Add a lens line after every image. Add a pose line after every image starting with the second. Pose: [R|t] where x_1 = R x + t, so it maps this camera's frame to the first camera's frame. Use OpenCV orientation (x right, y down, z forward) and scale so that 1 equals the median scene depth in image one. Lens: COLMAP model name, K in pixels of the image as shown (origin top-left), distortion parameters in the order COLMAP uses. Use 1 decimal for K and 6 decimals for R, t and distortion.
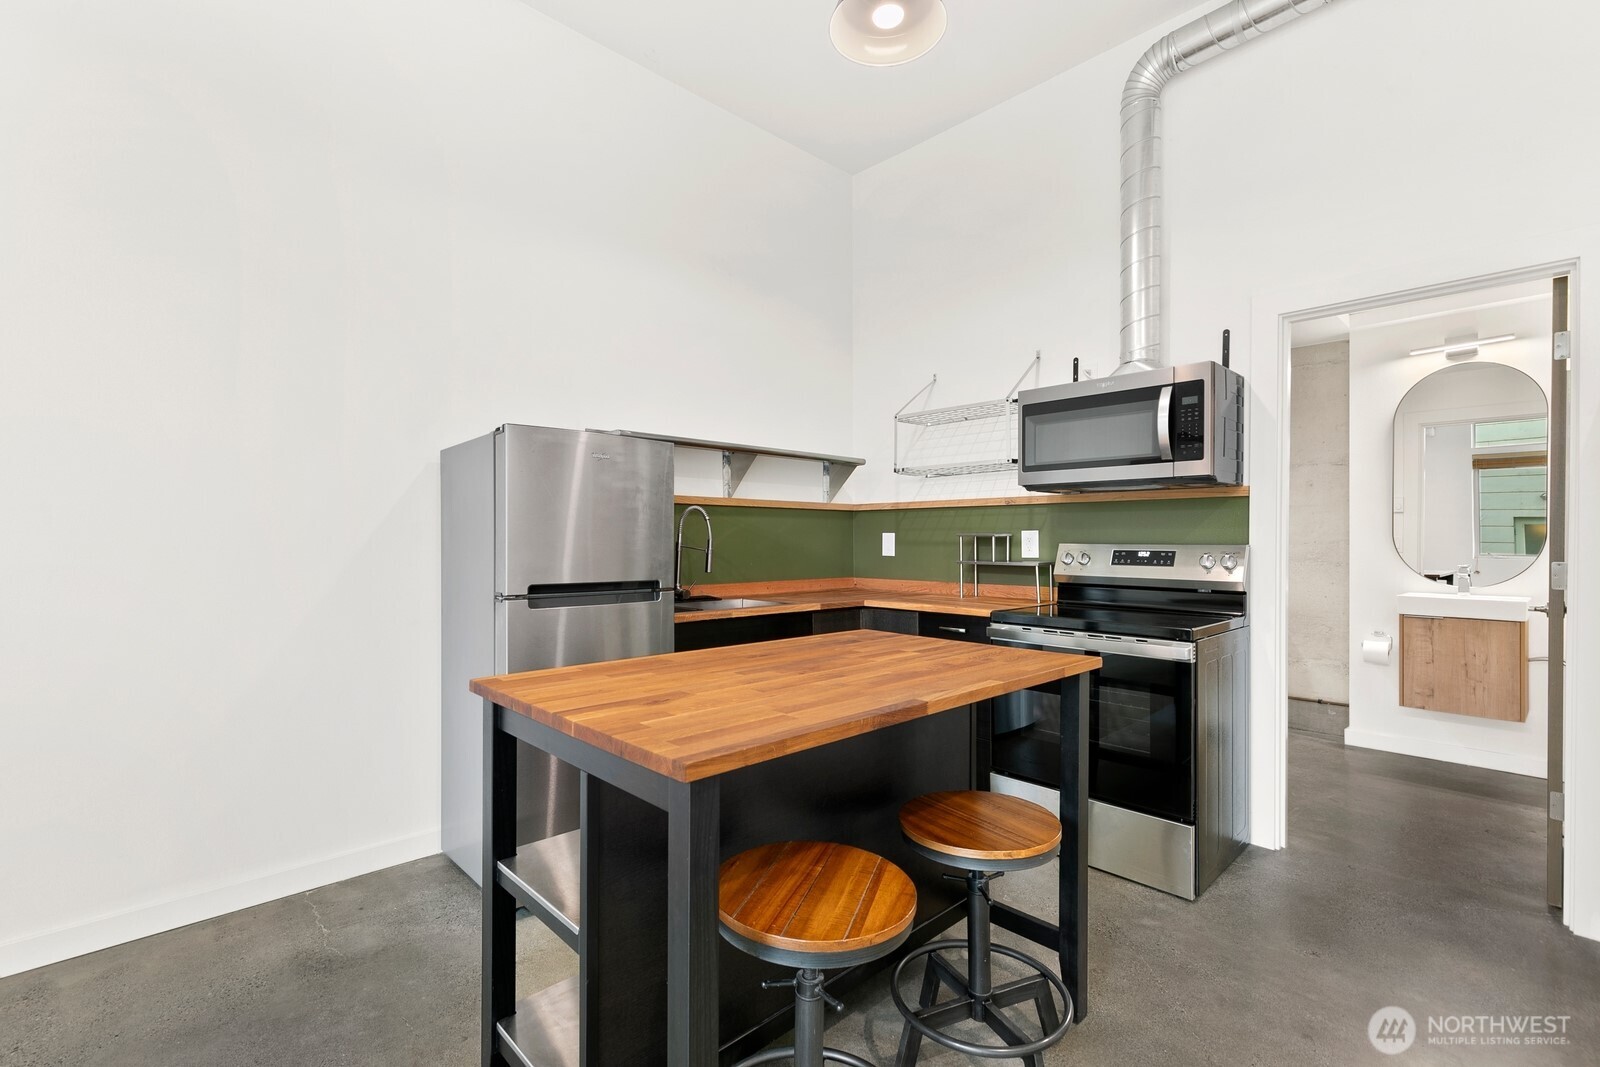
lens RADIAL K [[720.4, 0, 793.3], [0, 720.4, 539.7], [0, 0, 1]] dist [0.005955, -0.001587]
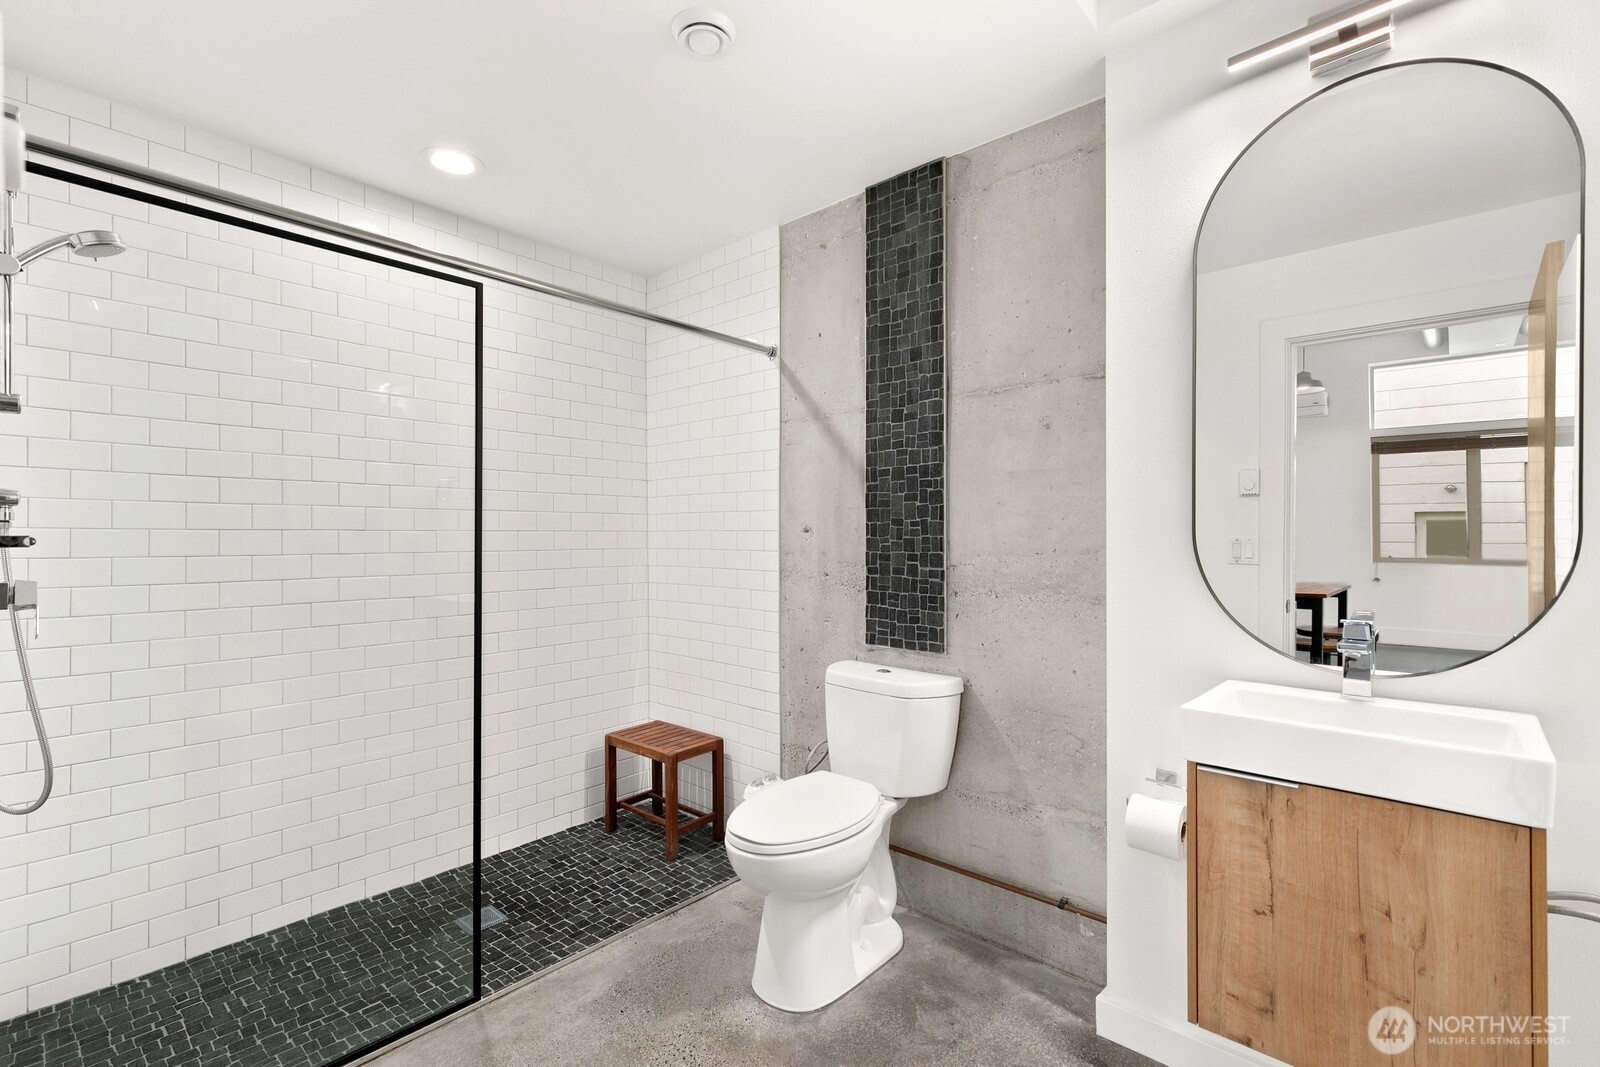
lens RADIAL K [[720.4, 0, 799.5], [0, 720.4, 535.2], [0, 0, 1]] dist [0.005955, -0.001587]
pose [[0.996357, -0.000896, 0.085272, 0.630598], [0.001190, 0.999994, -0.003399, -0.005705], [-0.085269, 0.003488, 0.996352, 0.676012]]
